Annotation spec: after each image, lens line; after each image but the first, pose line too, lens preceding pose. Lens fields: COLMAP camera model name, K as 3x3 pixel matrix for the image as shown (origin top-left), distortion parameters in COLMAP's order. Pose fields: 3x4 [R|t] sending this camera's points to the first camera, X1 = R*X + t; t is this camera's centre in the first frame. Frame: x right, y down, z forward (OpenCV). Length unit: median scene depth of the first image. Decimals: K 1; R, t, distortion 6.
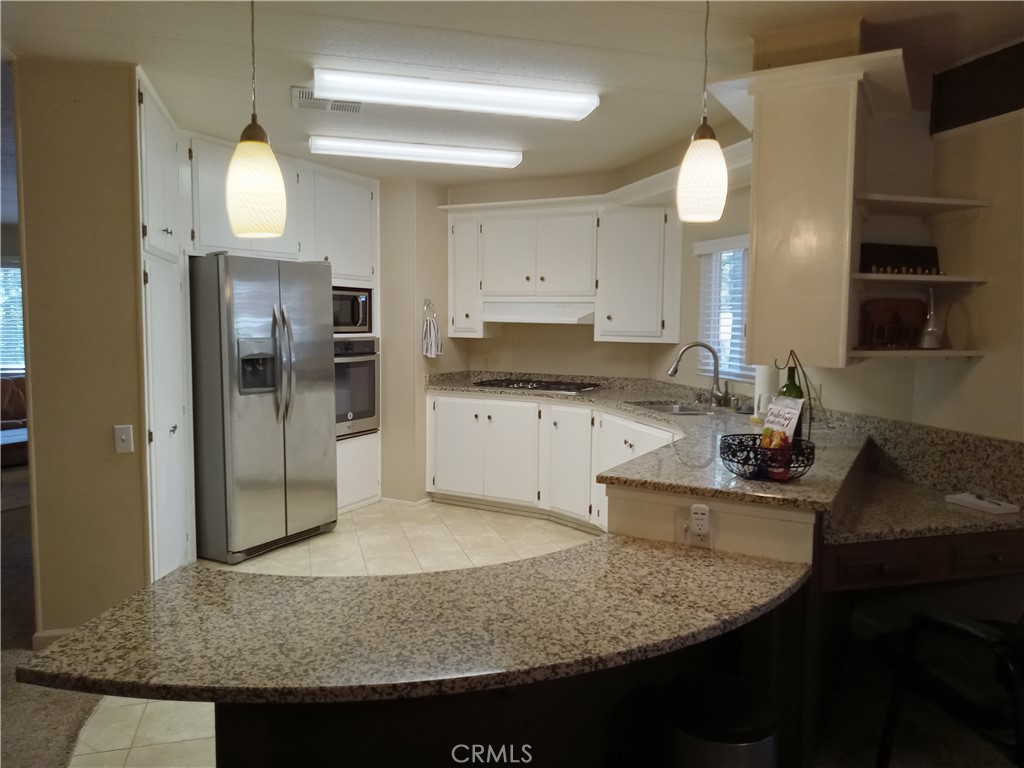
lens RADIAL K [[819.9, 0, 512.0], [0, 819.9, 384.0], [0, 0, 1]] dist [0.118222, -0.157435]
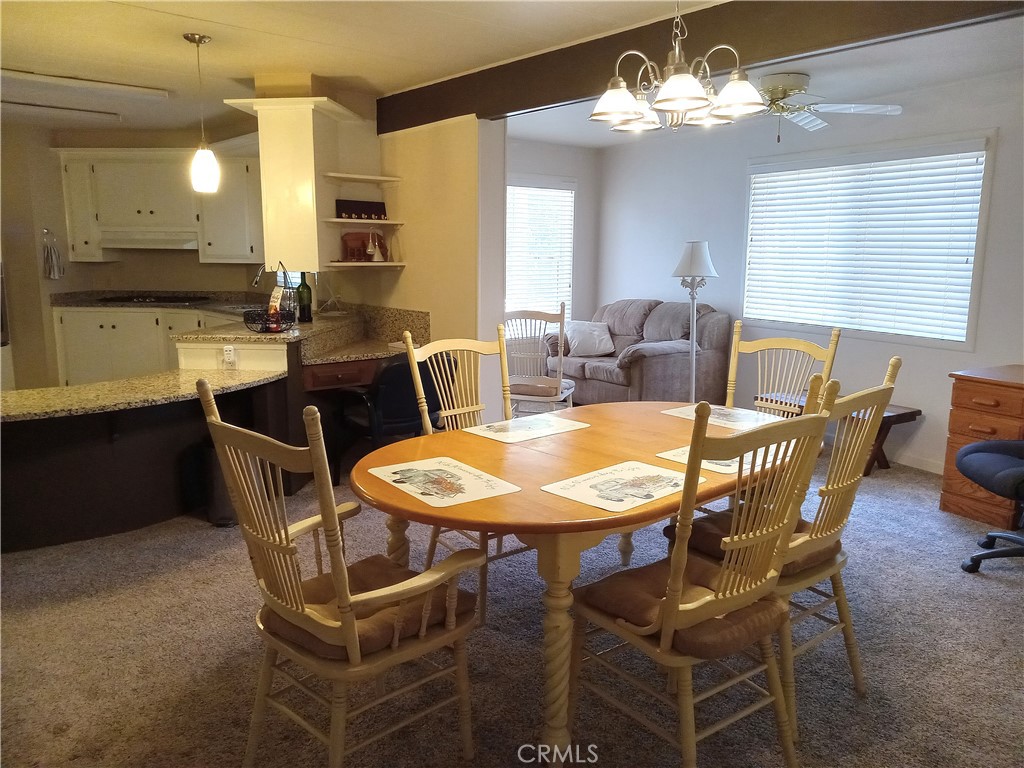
lens RADIAL K [[819.9, 0, 512.0], [0, 819.9, 384.0], [0, 0, 1]] dist [0.118222, -0.157435]
pose [[0.921873, -0.073119, 0.380530, 0.073262], [0.040335, 0.994808, 0.093439, 0.060763], [-0.385386, -0.070790, 0.920036, -0.702389]]
